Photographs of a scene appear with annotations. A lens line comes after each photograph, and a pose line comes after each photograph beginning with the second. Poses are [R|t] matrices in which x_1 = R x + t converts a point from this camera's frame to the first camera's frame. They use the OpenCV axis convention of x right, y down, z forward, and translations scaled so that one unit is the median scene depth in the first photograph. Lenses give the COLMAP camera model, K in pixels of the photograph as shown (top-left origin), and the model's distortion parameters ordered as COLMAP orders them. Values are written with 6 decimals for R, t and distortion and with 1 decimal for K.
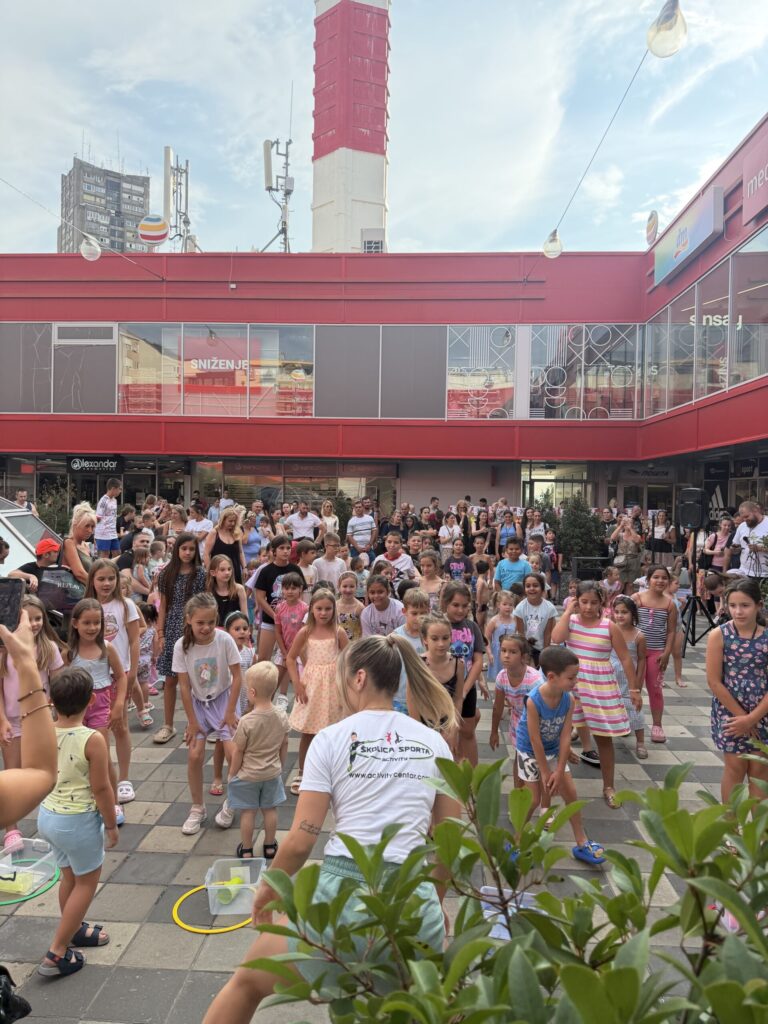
lens RADIAL K [[710.0, 0, 384.0], [0, 710.0, 512.0], [0, 0, 1]] dist [0.108220, -0.156249]
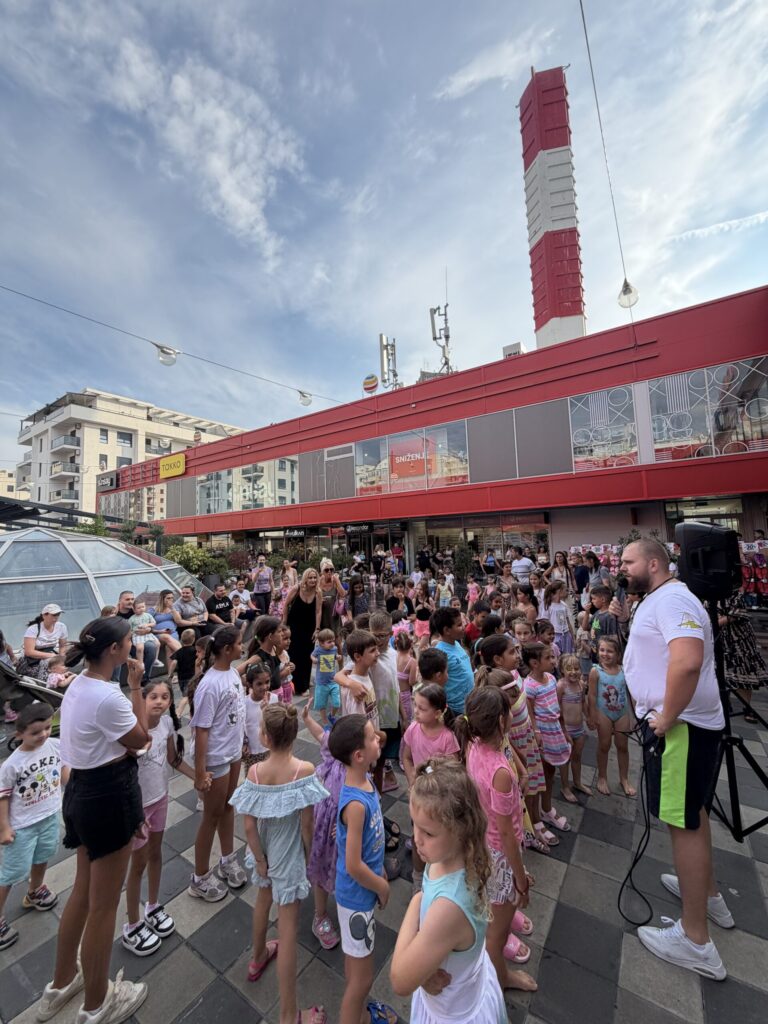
lens RADIAL K [[404.0, 0, 384.0], [0, 404.0, 512.0], [0, 0, 1]] dist [0.000682, 0.000139]
pose [[0.859715, -0.085545, -0.503559, 0.141580], [0.041980, 0.994374, -0.097252, -0.010331], [0.509046, 0.062469, 0.858470, 0.241076]]
